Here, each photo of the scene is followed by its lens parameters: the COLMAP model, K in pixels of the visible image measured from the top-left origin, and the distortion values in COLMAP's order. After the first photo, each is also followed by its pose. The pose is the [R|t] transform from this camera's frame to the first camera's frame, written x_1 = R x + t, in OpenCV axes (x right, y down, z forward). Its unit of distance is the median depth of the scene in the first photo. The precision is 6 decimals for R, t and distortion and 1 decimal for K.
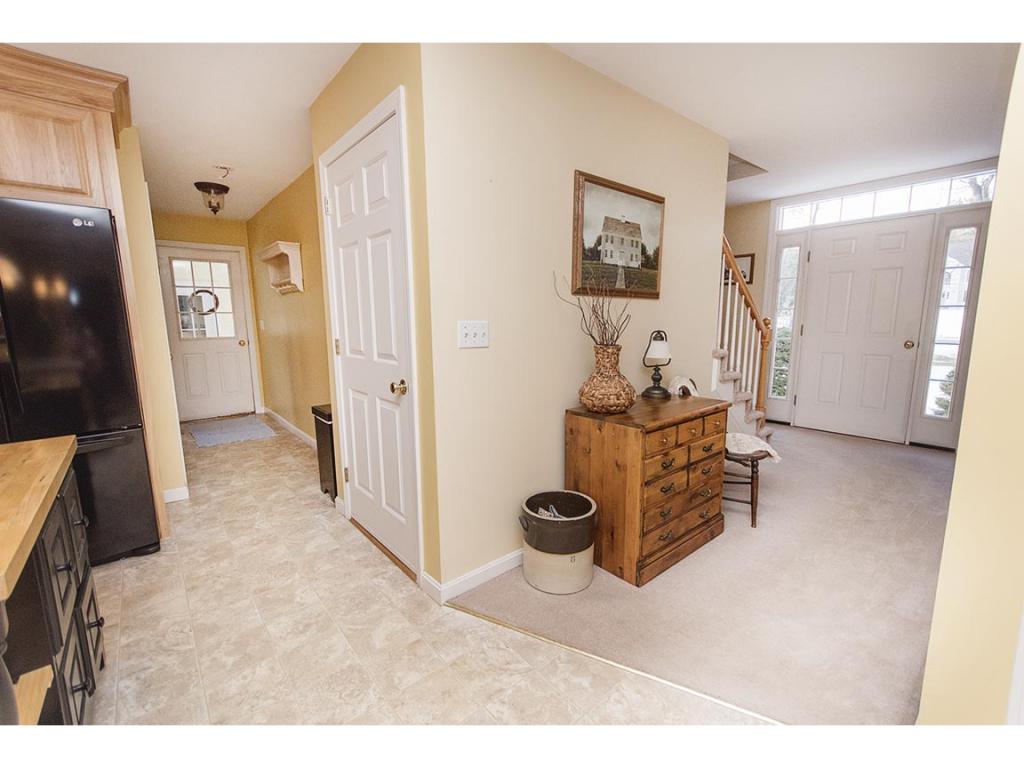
lens RADIAL K [[445.6, 0, 507.0], [0, 445.6, 388.9], [0, 0, 1]] dist [0.008708, -0.001332]
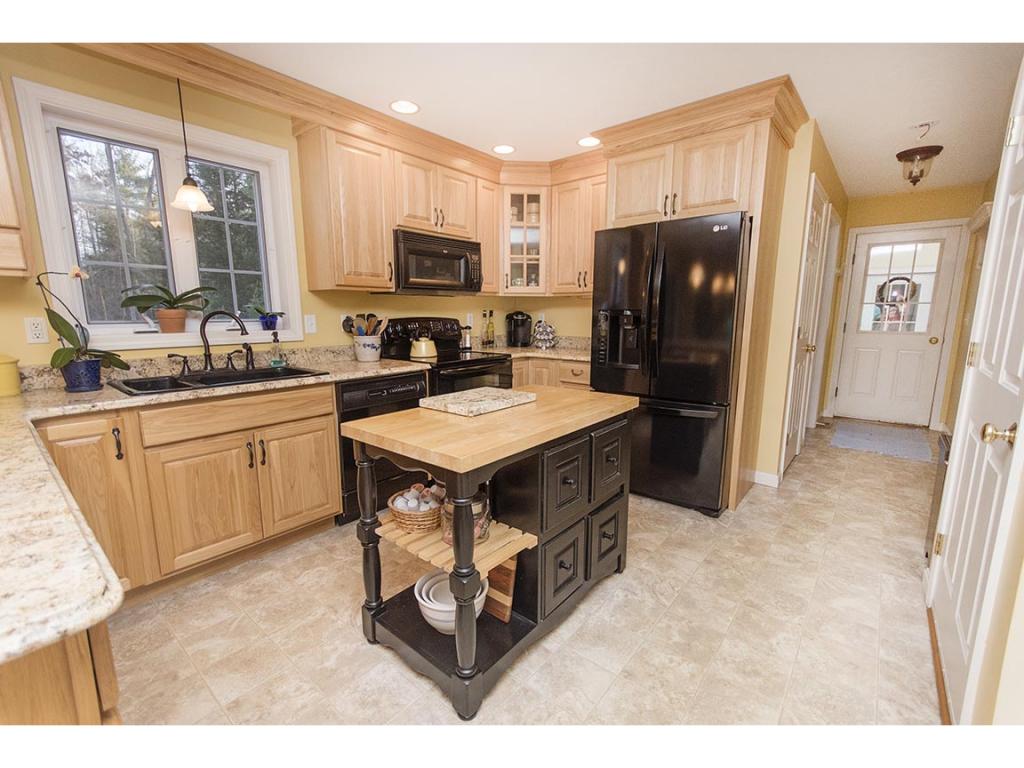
lens RADIAL K [[445.6, 0, 509.2], [0, 445.6, 386.6], [0, 0, 1]] dist [0.008708, -0.001332]
pose [[0.190313, 0.175180, -0.965967, 0.131996], [-0.162748, 0.975965, 0.144929, -0.031706], [0.968139, 0.129628, 0.214249, 0.208768]]
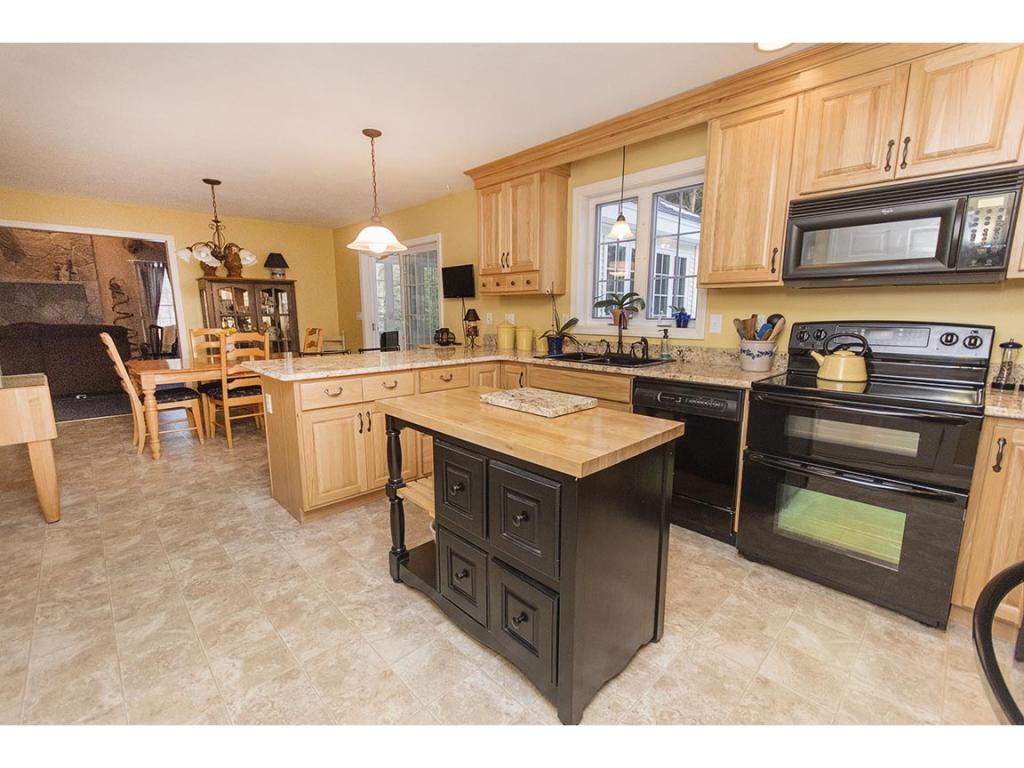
lens RADIAL K [[445.6, 0, 527.1], [0, 445.6, 397.4], [0, 0, 1]] dist [0.008708, -0.001332]
pose [[-0.994407, 0.032506, -0.100491, -1.265620], [-0.005239, 0.935107, 0.354326, -0.323202], [0.105487, 0.352871, -0.929707, 1.972888]]
